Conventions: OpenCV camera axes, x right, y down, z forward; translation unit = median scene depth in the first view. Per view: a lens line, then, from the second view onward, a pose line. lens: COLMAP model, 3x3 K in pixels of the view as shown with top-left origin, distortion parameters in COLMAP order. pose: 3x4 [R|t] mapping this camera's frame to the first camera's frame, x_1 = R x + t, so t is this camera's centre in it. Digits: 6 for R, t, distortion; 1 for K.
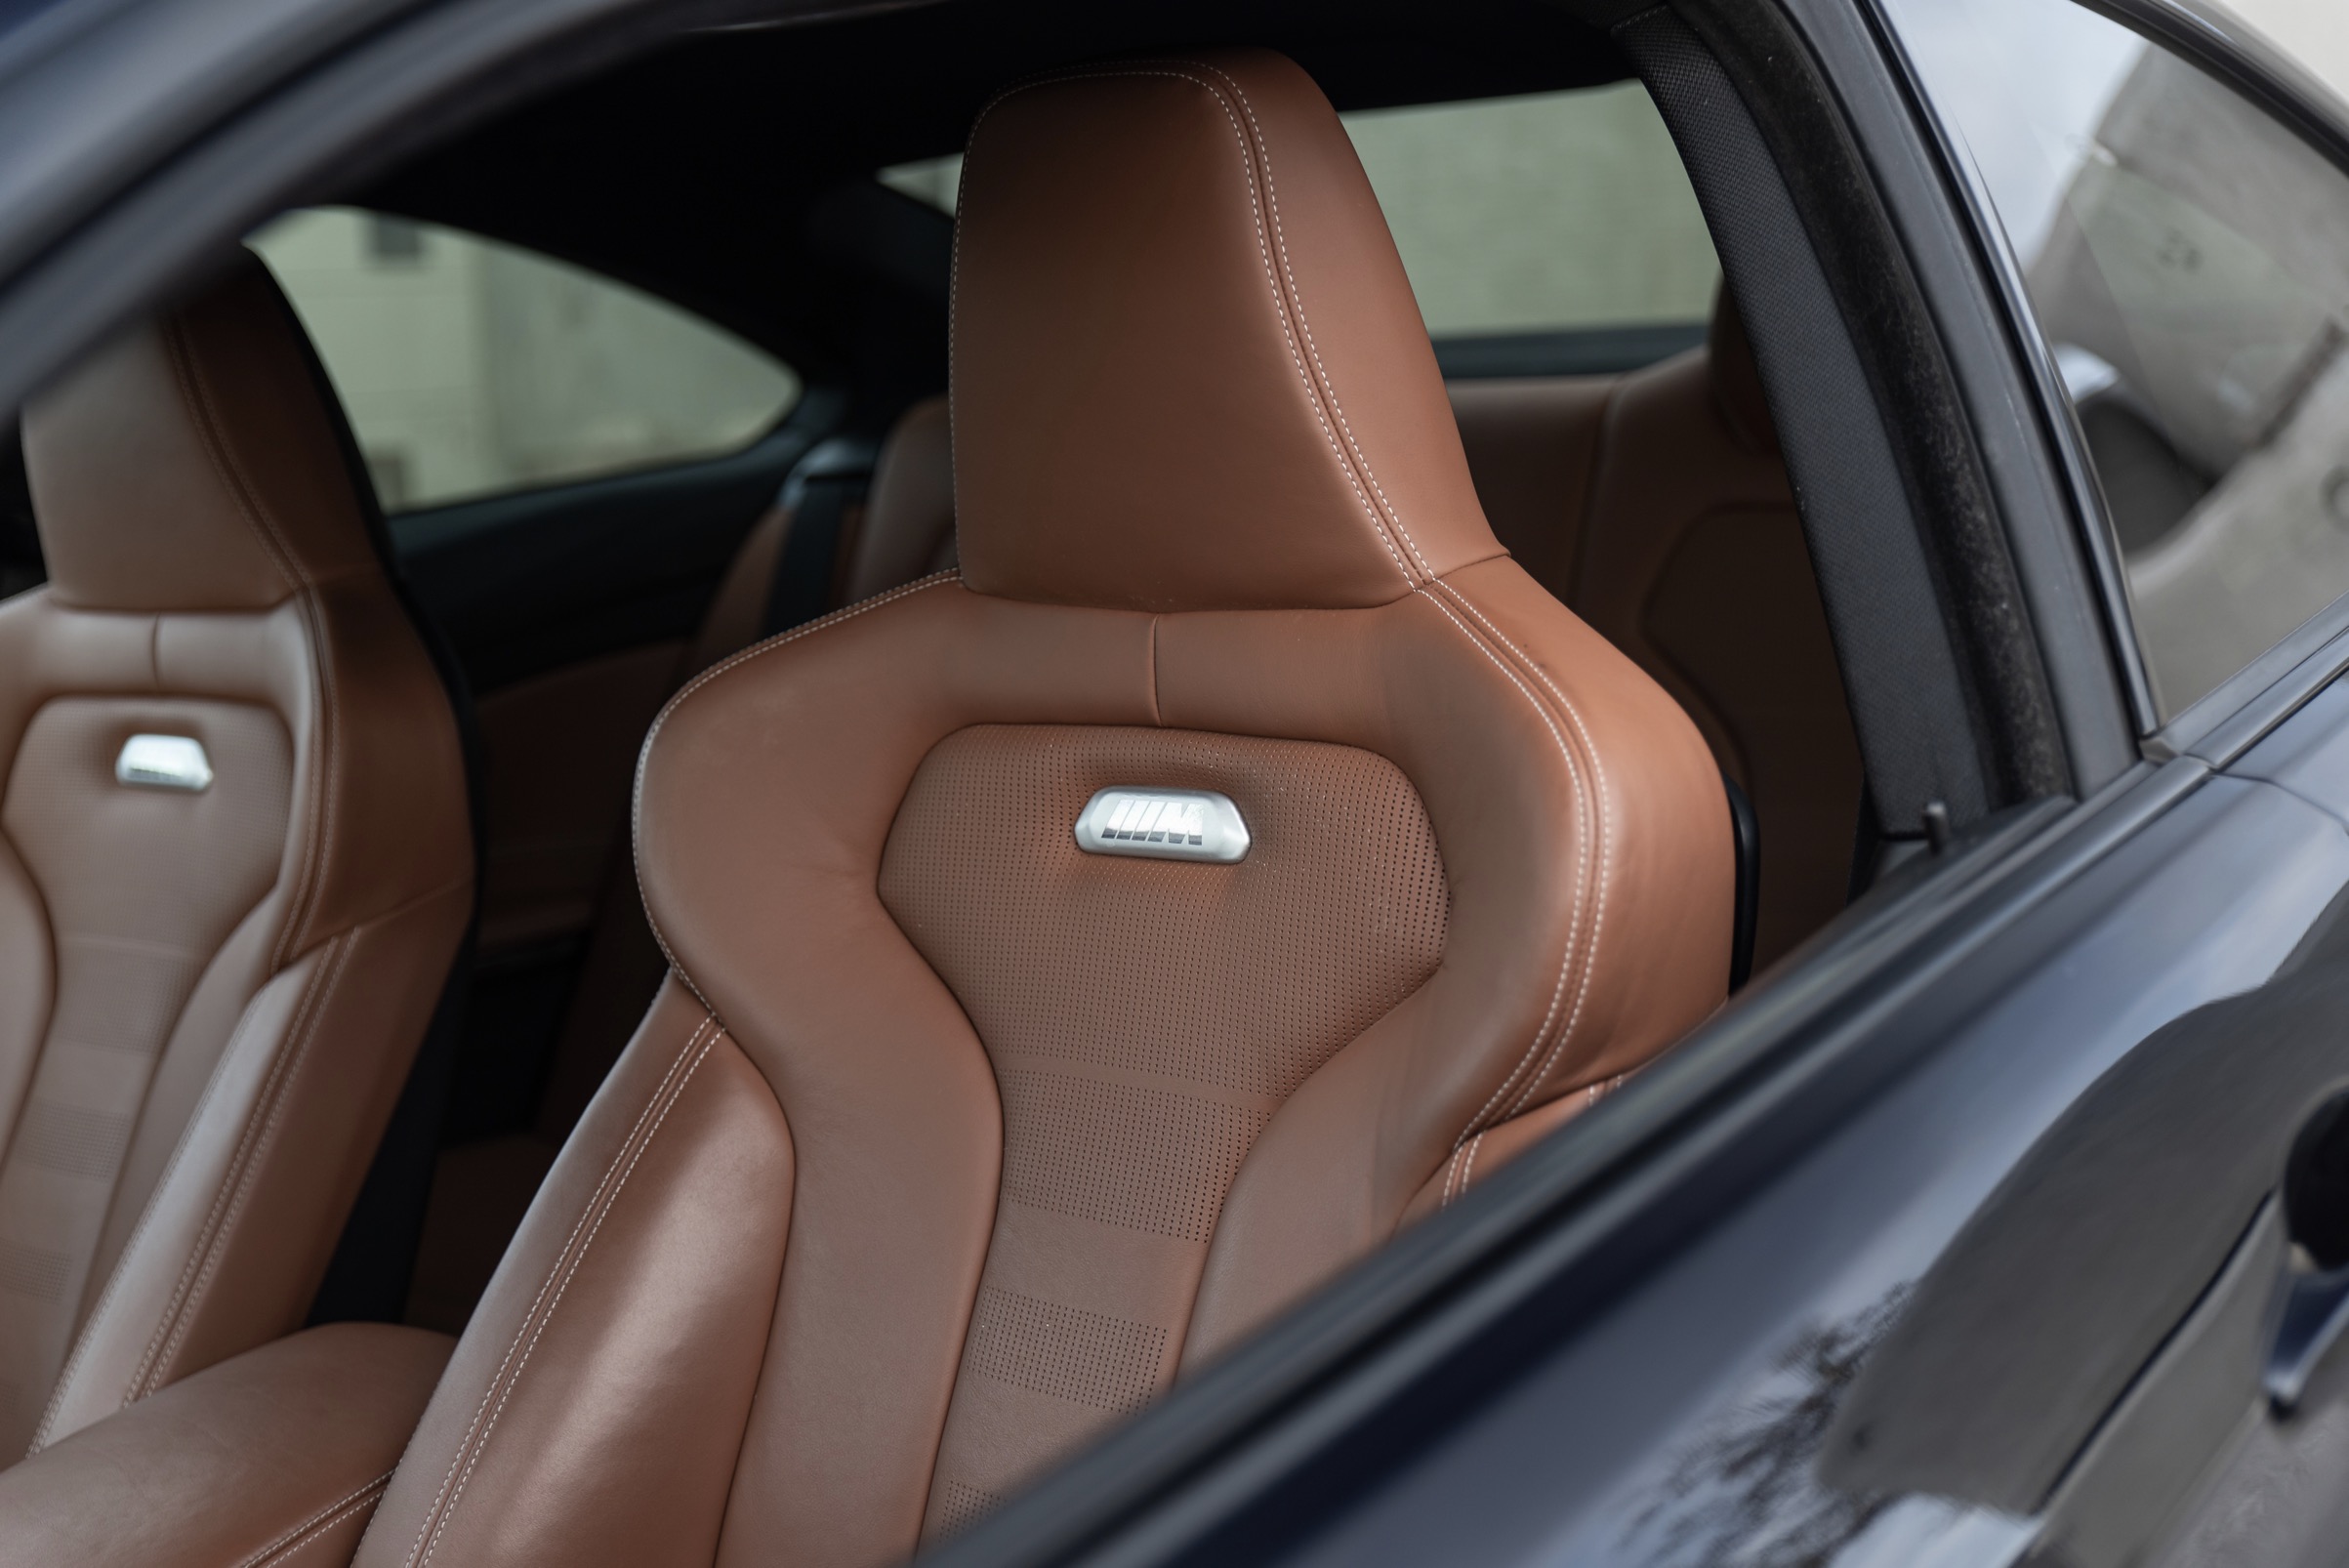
lens RADIAL K [[3097.7, 0, 1174.5], [0, 3097.7, 784.0], [0, 0, 1]] dist [-0.168521, -0.022824]
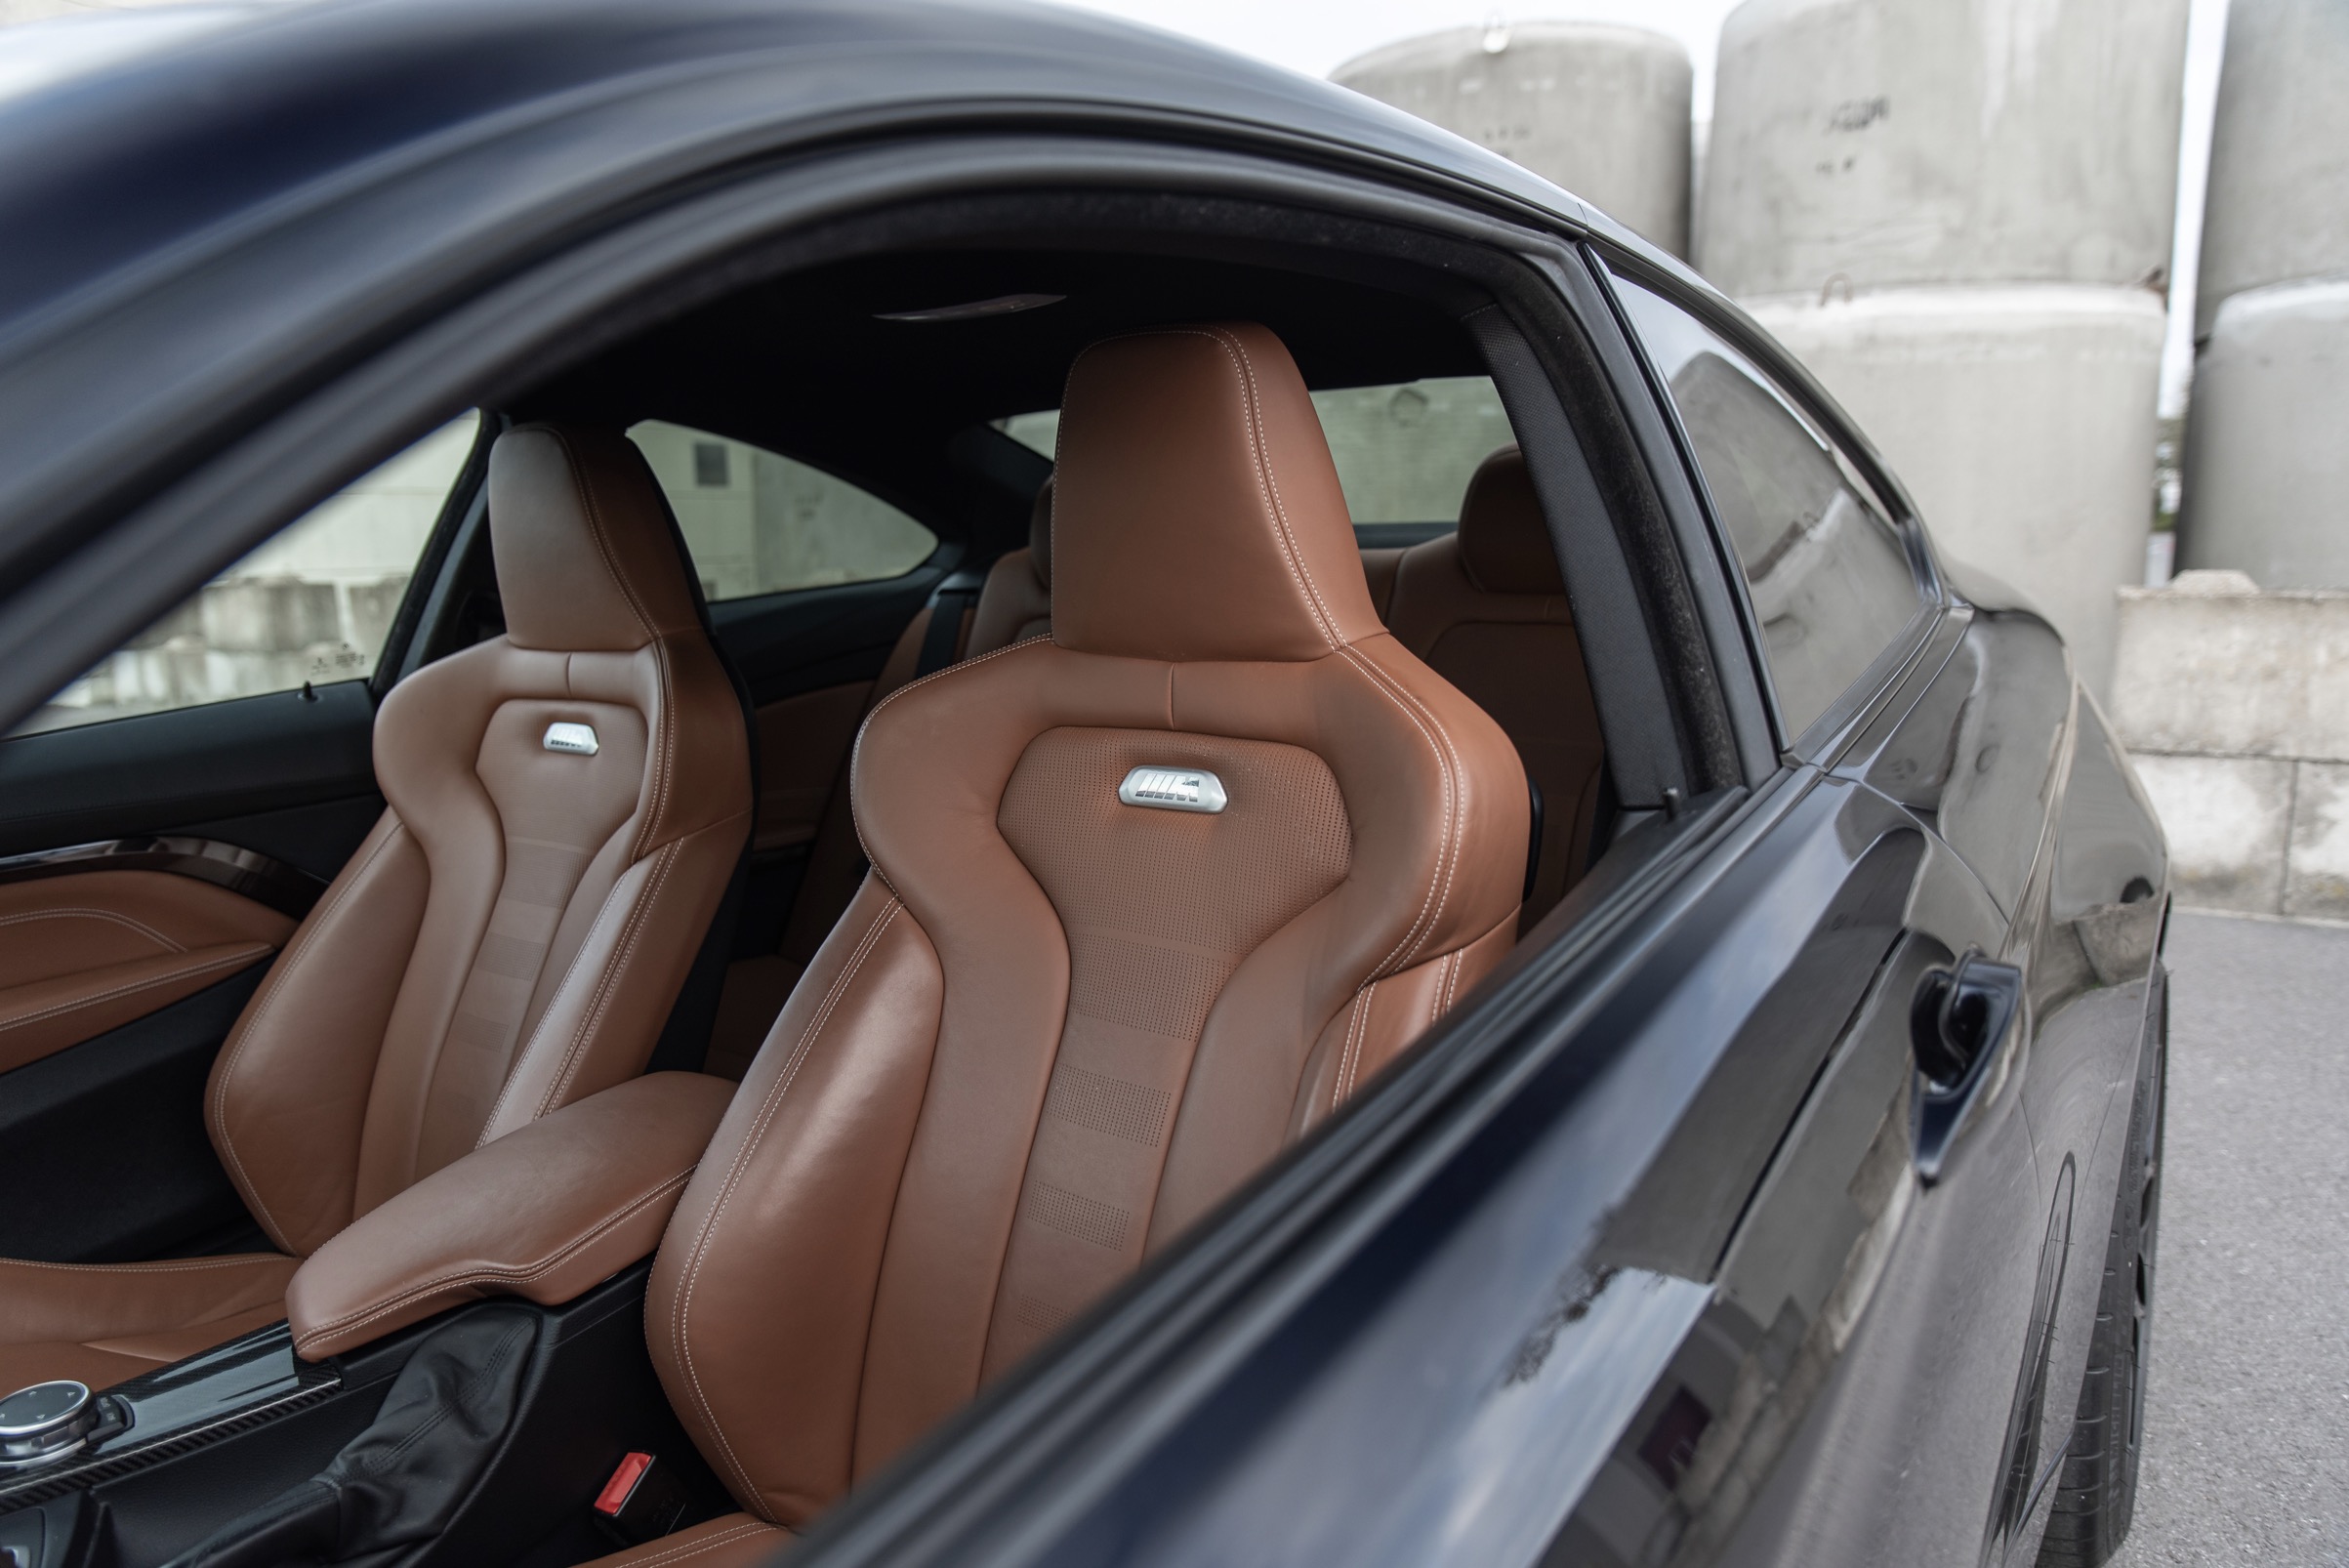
lens RADIAL K [[1601.4, 0, 1174.5], [0, 1601.4, 784.0], [0, 0, 1]] dist [-0.128466, -0.000085]
pose [[0.998792, 0.027471, 0.040747, -0.037549], [-0.027776, 0.999590, 0.006939, 0.004294], [-0.040540, -0.008063, 0.999145, 0.135828]]
